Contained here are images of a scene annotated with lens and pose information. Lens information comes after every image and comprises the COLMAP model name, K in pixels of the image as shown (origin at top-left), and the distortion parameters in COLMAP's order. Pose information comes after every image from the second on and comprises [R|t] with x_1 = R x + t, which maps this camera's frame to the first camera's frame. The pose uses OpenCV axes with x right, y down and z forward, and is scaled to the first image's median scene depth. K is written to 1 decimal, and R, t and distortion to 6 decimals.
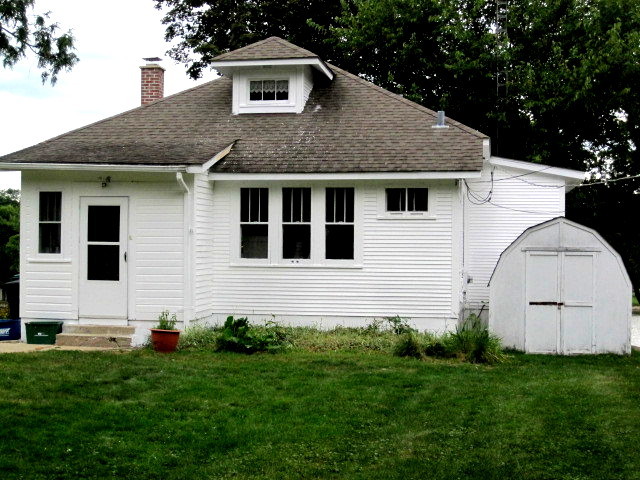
lens RADIAL K [[1121.5, 0, 319.8], [0, 1121.5, 241.2], [0, 0, 1]] dist [-0.201573, 0.000000]
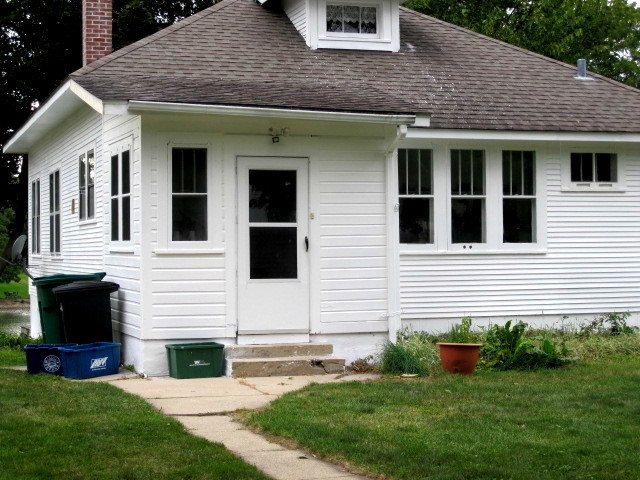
lens RADIAL K [[1282.4, 0, 319.9], [0, 1282.4, 239.5], [0, 0, 1]] dist [-0.119194, 0.000000]
pose [[0.889921, -0.013370, 0.455918, -0.515385], [0.005183, 0.999802, 0.019202, -0.003994], [-0.456085, -0.014725, 0.889815, 0.272562]]
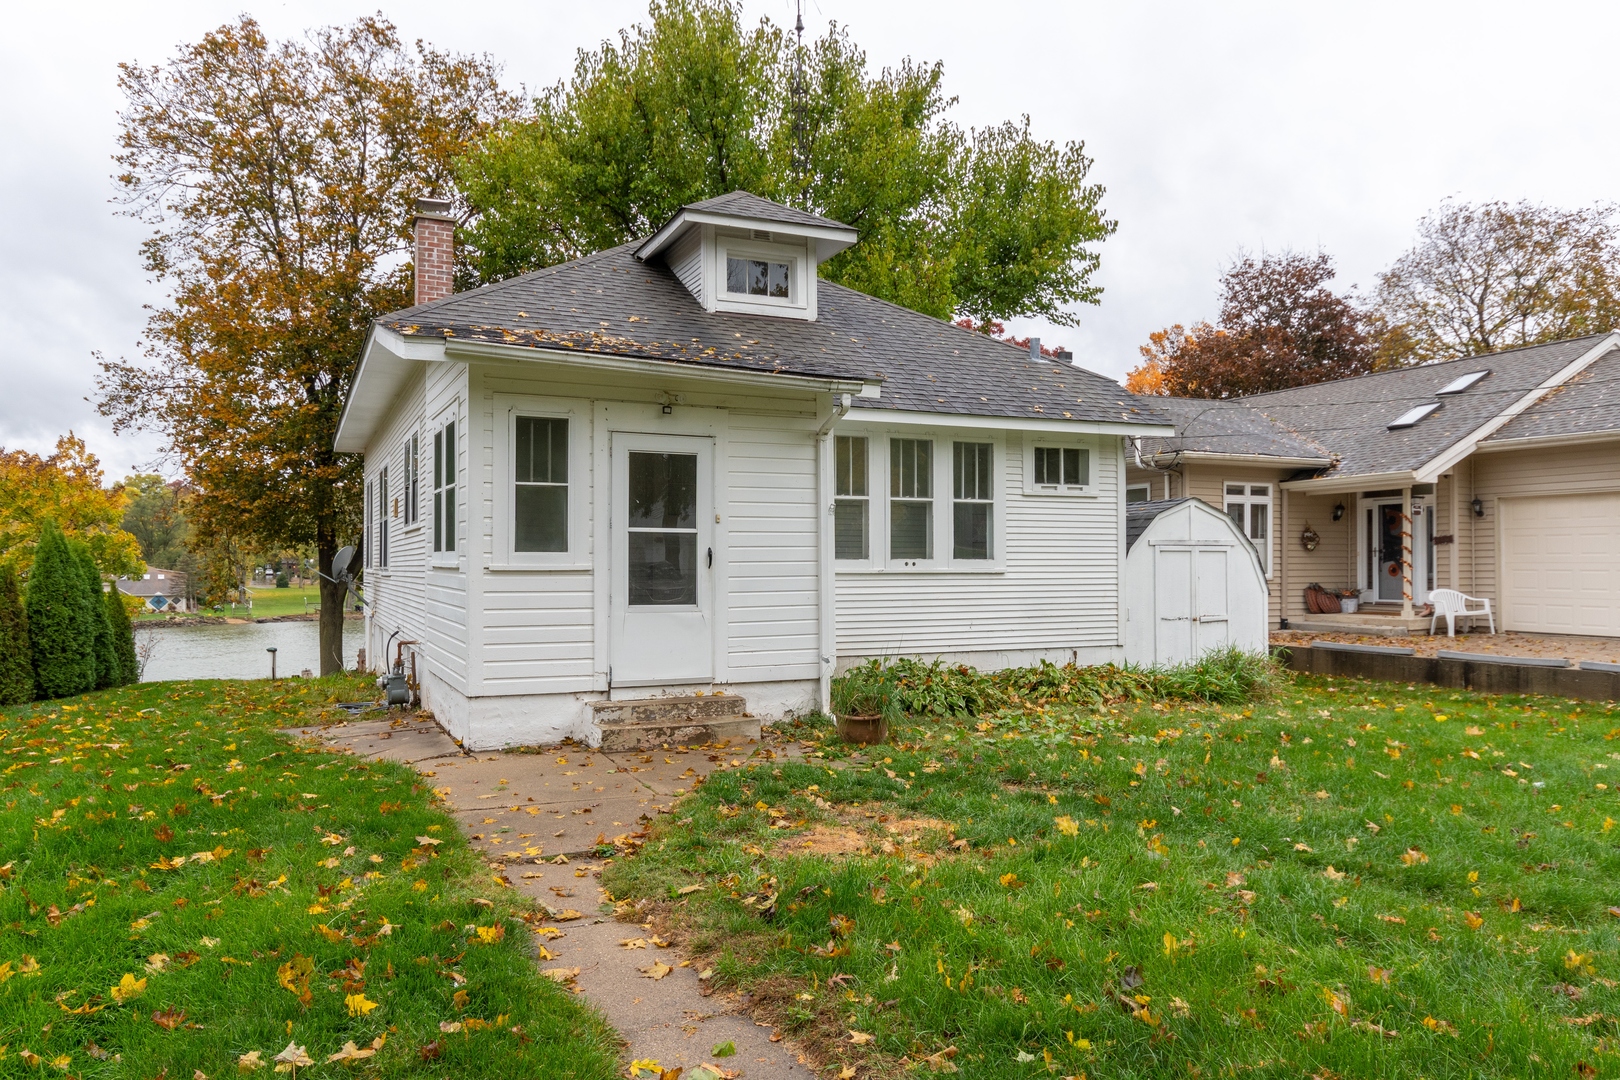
lens RADIAL K [[1128.5, 0, 819.0], [0, 1128.5, 540.6], [0, 0, 1]] dist [0.003072, 0.000160]
pose [[0.829029, 0.001537, 0.559204, -0.402417], [-0.004072, 0.999986, 0.003289, 0.004429], [-0.559191, -0.005004, 0.829024, 0.536034]]
